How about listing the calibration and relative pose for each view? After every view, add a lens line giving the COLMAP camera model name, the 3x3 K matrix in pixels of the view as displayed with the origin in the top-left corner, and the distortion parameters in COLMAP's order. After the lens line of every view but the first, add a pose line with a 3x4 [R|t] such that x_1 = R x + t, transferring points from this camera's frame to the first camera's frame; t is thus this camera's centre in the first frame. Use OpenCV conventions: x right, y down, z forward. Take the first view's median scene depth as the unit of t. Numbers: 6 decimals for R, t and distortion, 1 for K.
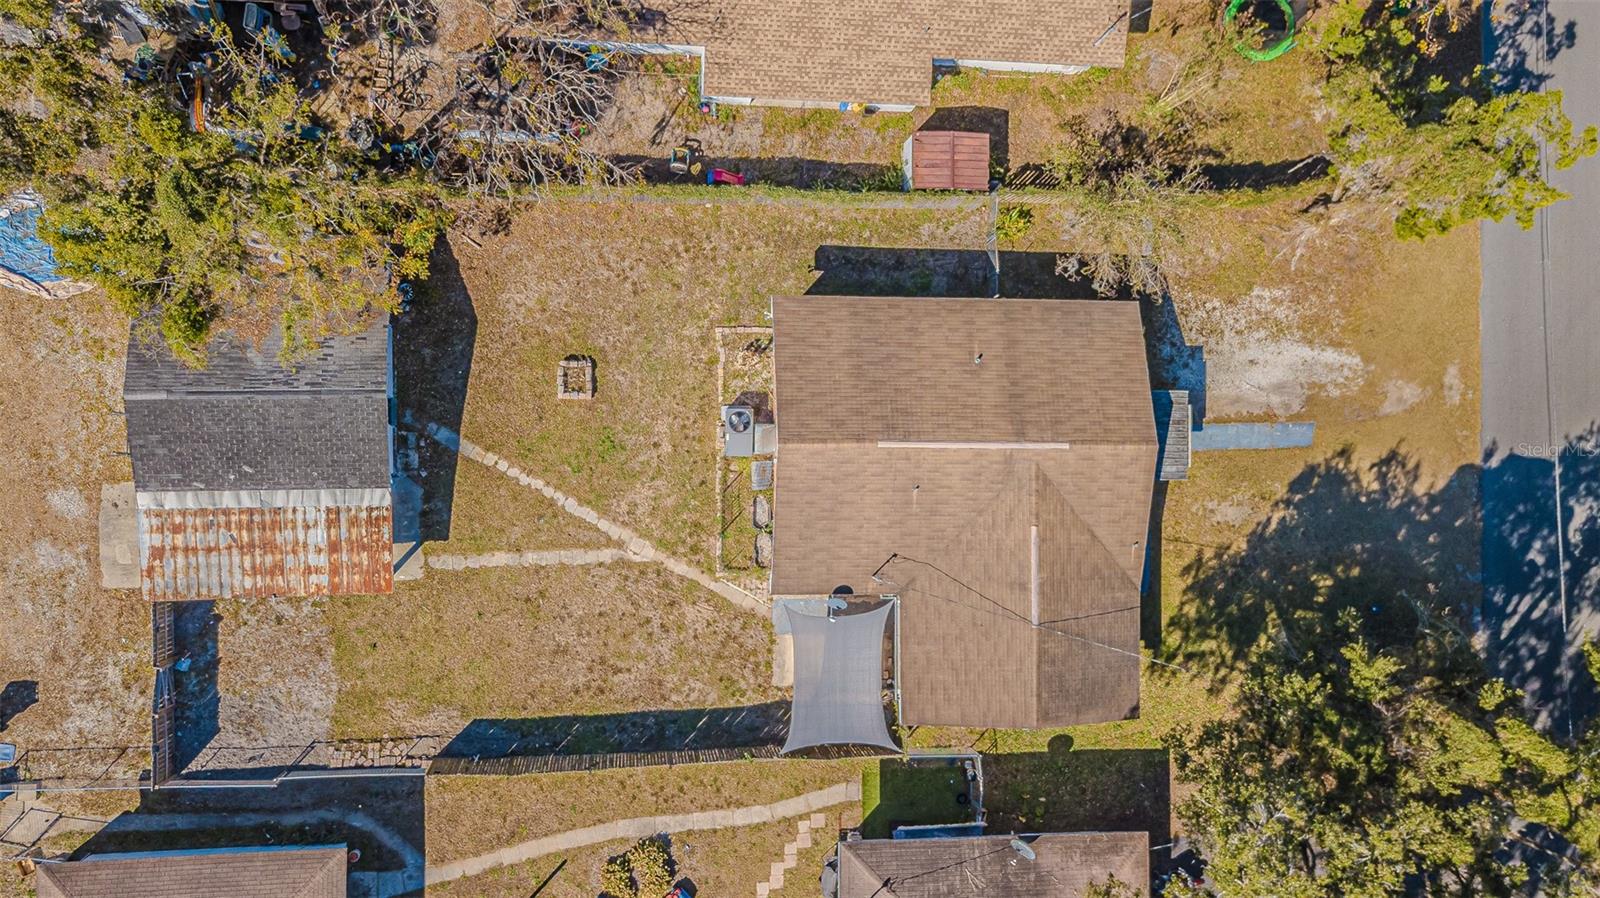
lens RADIAL K [[1343.3, 0, 764.7], [0, 1343.3, 445.8], [0, 0, 1]] dist [-0.005463, 0.006159]
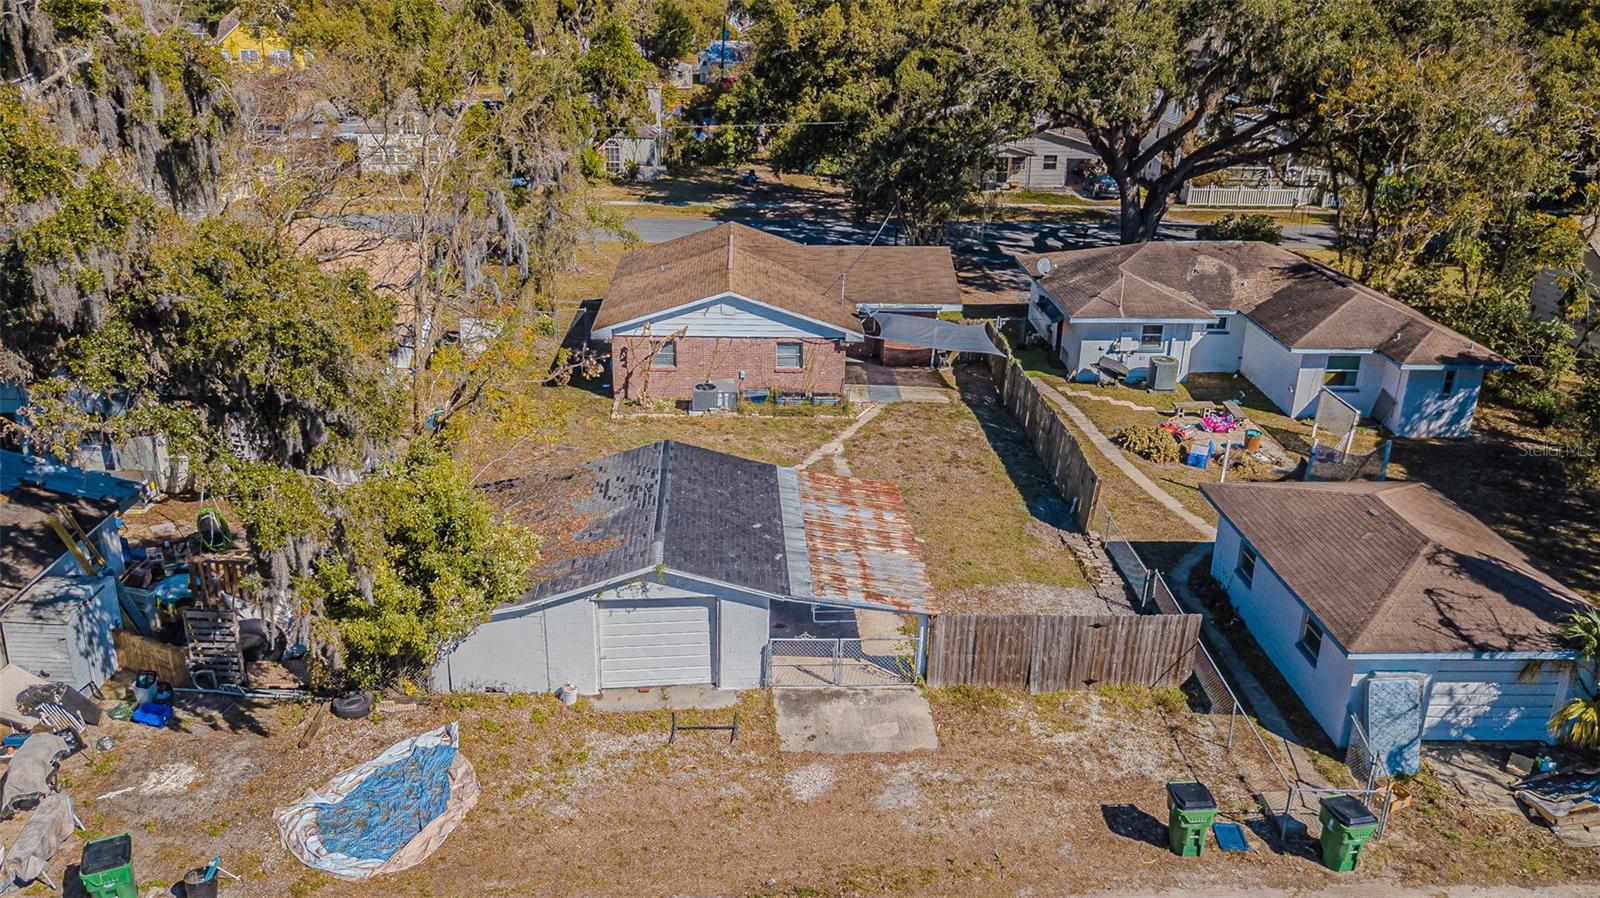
lens RADIAL K [[1288.1, 0, 760.2], [0, 1288.1, 452.8], [0, 0, 1]] dist [0.013953, 0.006109]
pose [[-0.011590, -0.470942, 0.882088, -0.944589], [0.998870, 0.035205, 0.031920, -0.005801], [-0.046086, 0.881461, 0.470002, 0.563842]]
